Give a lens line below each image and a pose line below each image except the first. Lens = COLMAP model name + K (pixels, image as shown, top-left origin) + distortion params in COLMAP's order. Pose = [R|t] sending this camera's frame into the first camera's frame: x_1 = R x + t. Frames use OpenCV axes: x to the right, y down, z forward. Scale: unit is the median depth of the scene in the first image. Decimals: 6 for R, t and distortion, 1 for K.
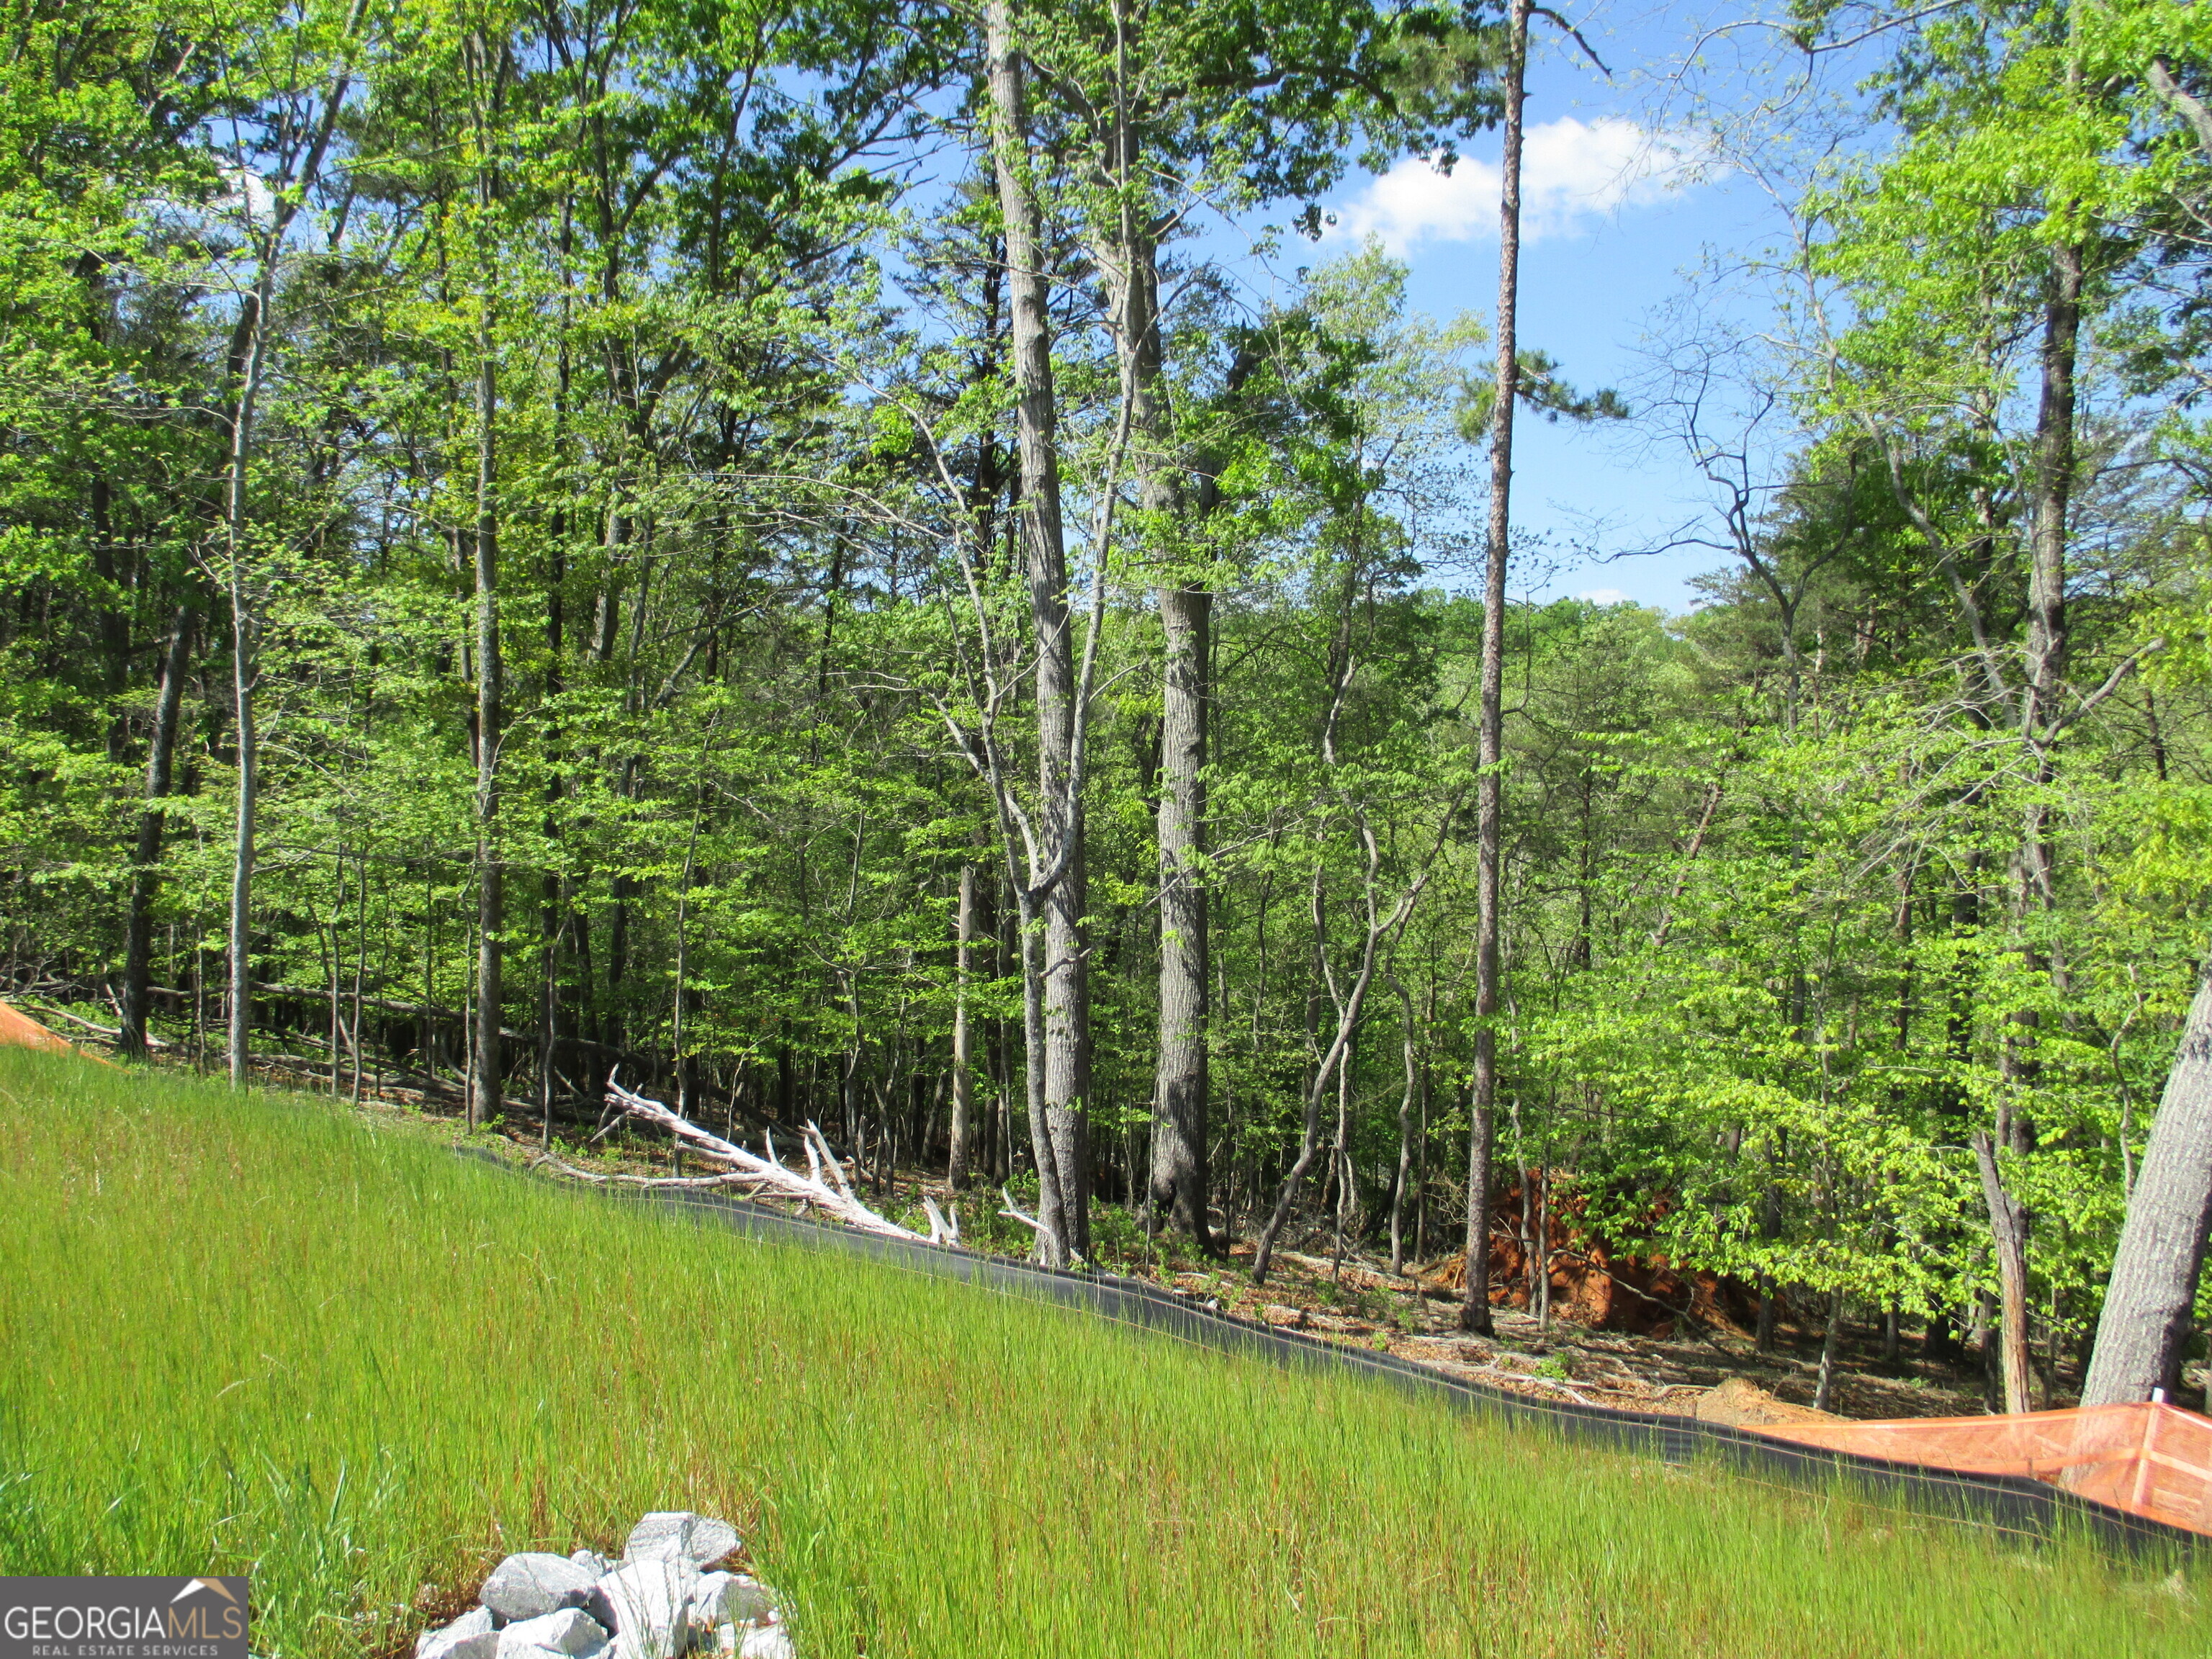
lens RADIAL K [[1859.2, 0, 1103.4], [0, 1859.2, 809.7], [0, 0, 1]] dist [-0.031509, 0.012627]
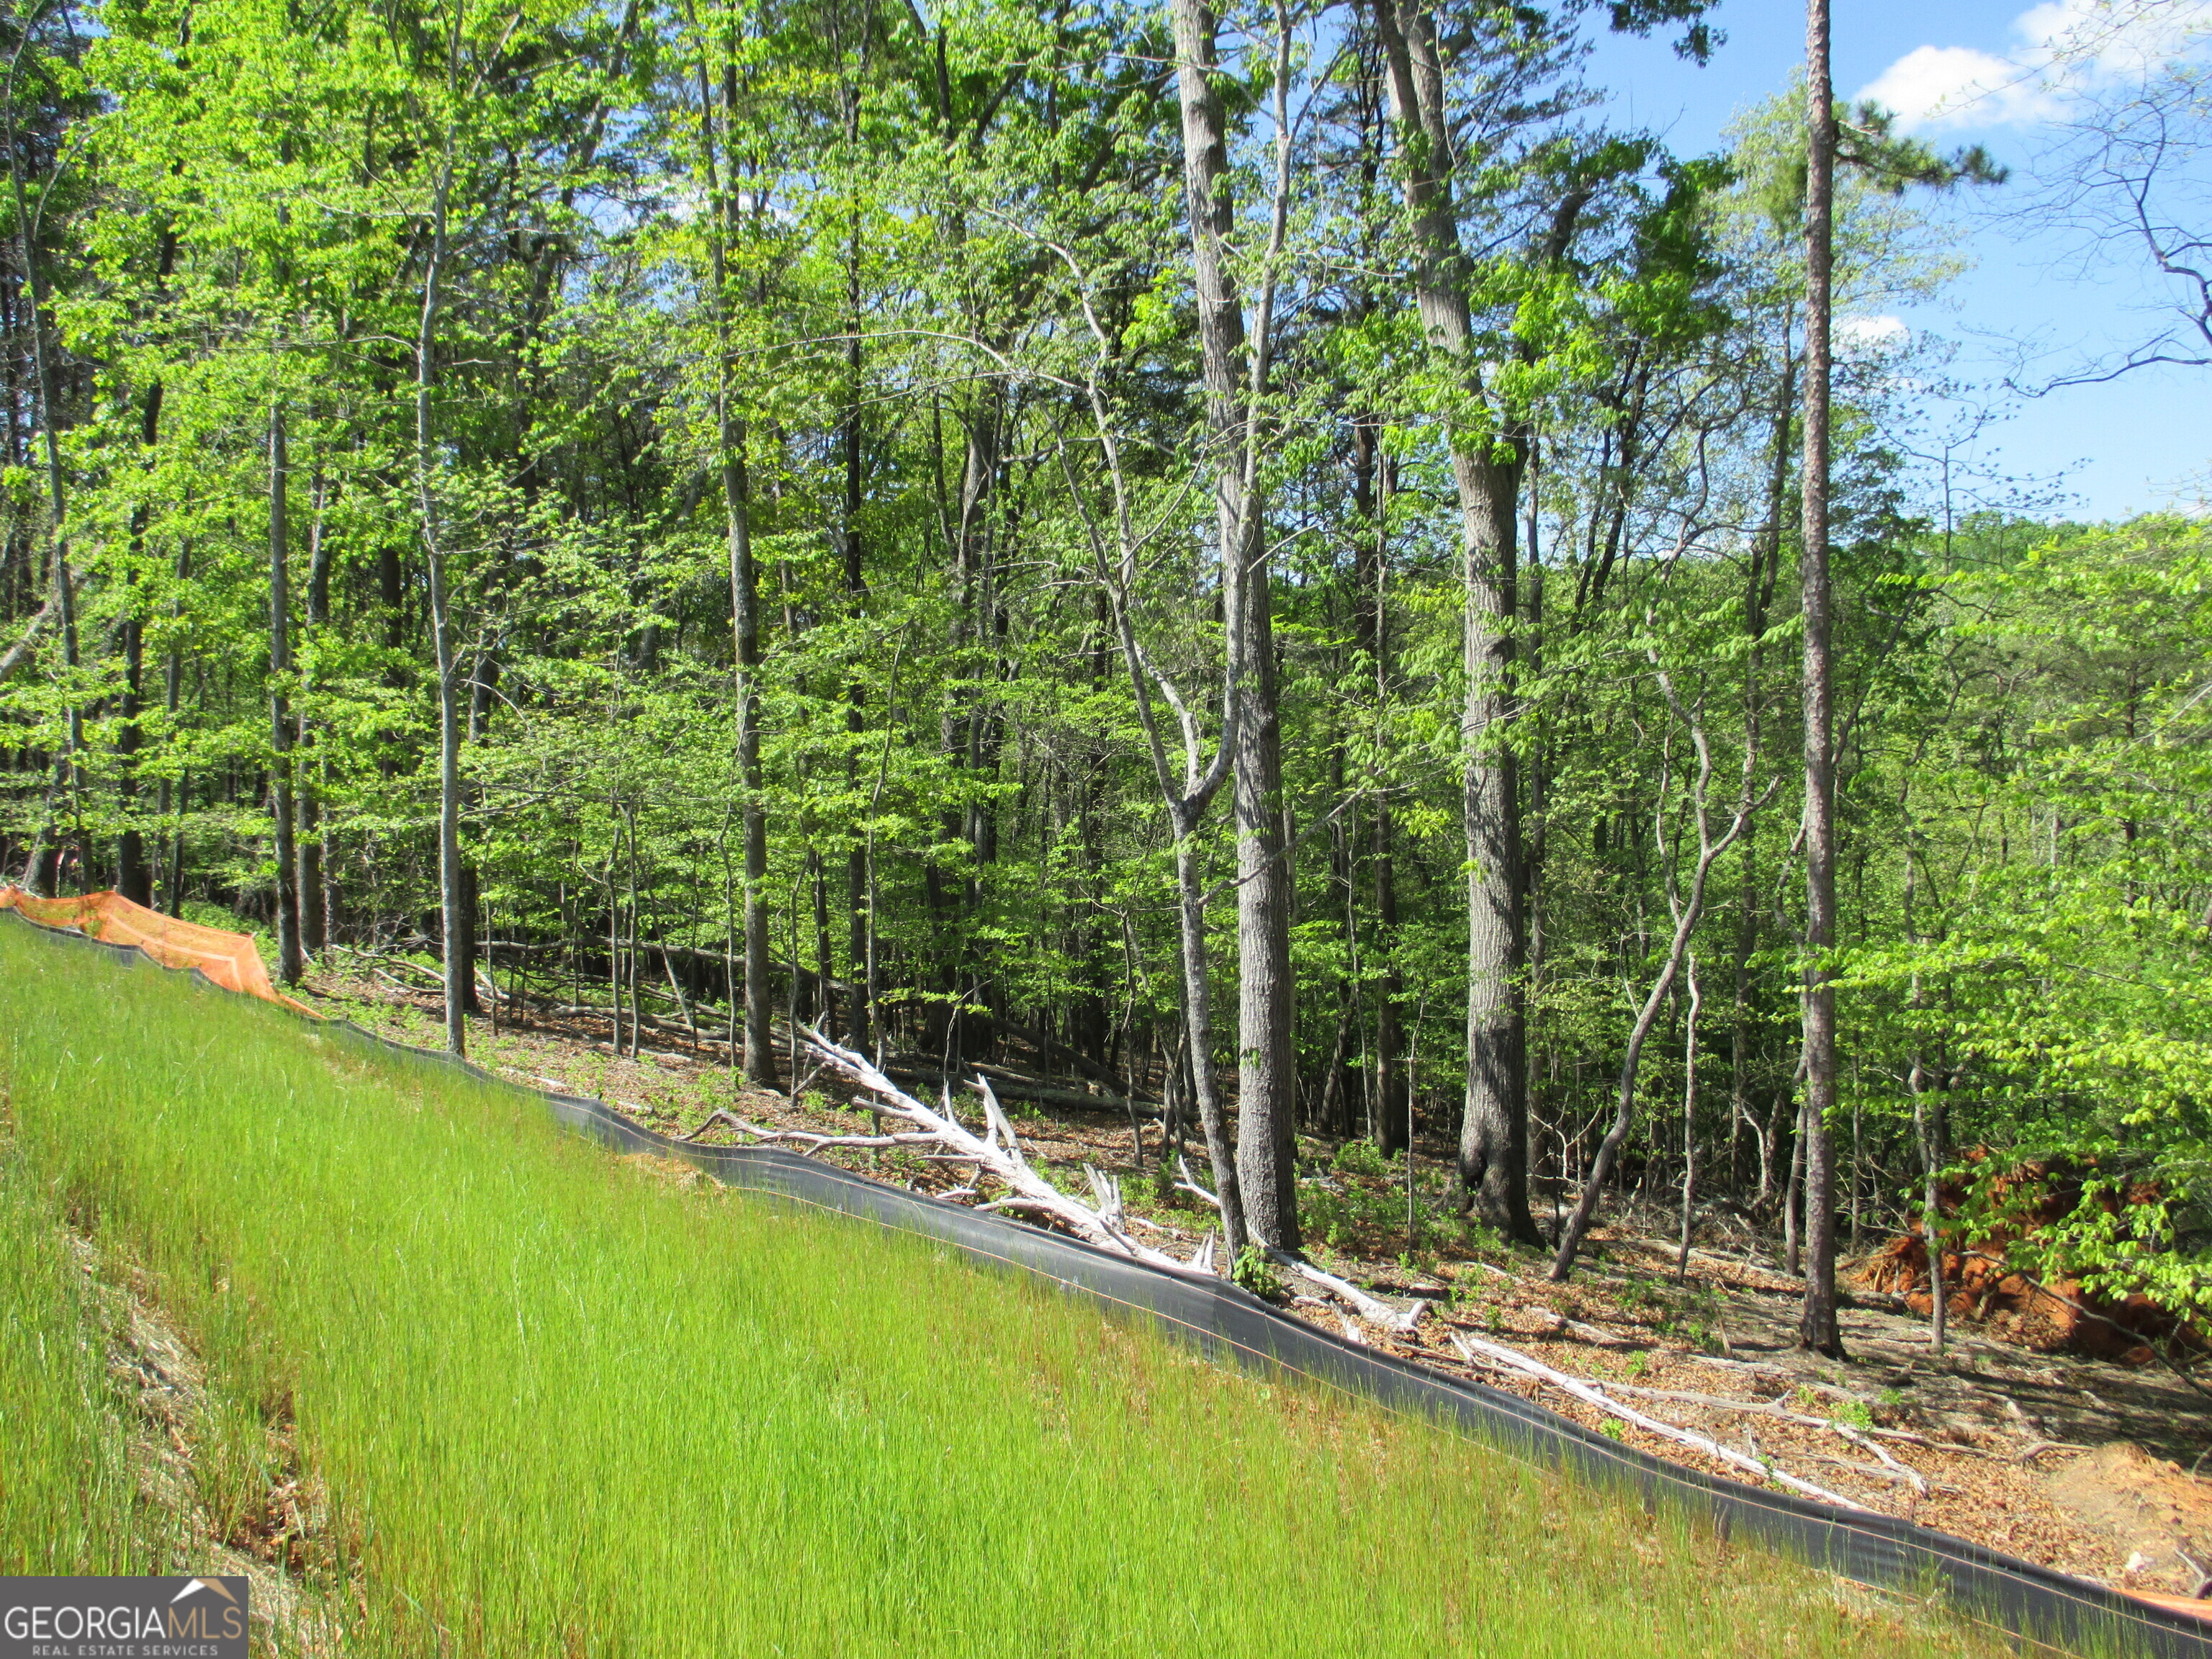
lens RADIAL K [[1859.2, 0, 1112.7], [0, 1859.2, 803.4], [0, 0, 1]] dist [-0.031509, 0.012627]
pose [[0.961473, -0.026007, -0.273667, 0.131232], [0.030017, 0.999495, 0.010475, 0.029319], [0.273257, -0.018286, 0.961767, 0.159027]]
